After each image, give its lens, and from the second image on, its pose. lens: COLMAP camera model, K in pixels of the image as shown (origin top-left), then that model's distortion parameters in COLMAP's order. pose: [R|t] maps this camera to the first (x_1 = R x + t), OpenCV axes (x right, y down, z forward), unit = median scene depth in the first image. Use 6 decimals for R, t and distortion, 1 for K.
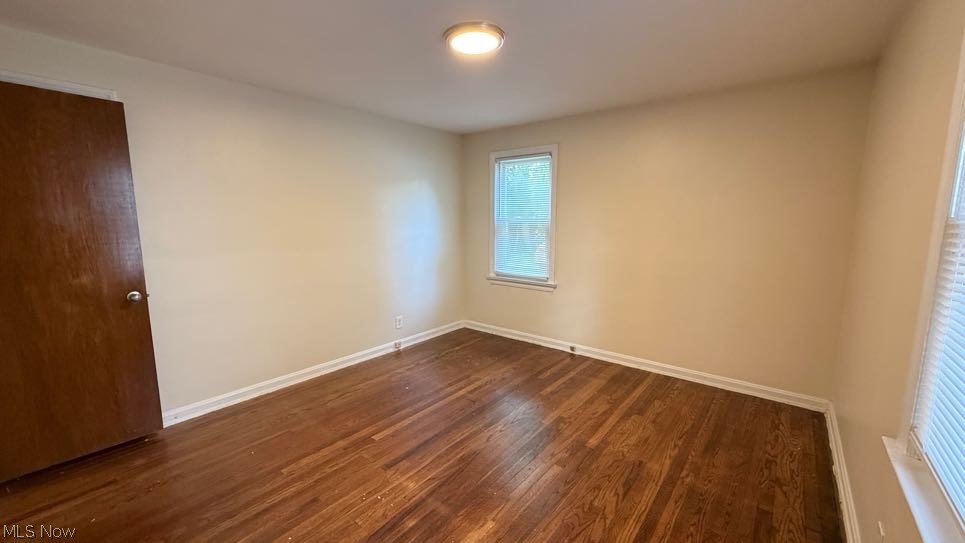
lens RADIAL K [[384.4, 0, 479.2], [0, 384.4, 271.5], [0, 0, 1]] dist [-0.000696, 0.000328]
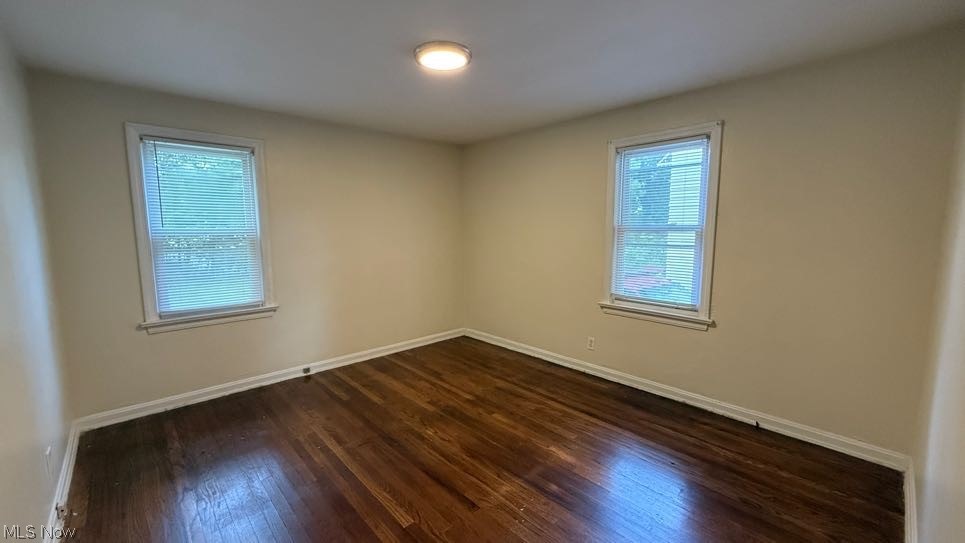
lens RADIAL K [[384.4, 0, 479.2], [0, 384.4, 271.5], [0, 0, 1]] dist [-0.000696, 0.000328]
pose [[0.142859, -0.116472, 0.982866, -0.693391], [0.140686, 0.985358, 0.096319, -0.074687], [-0.979693, 0.124516, 0.157154, 0.515610]]
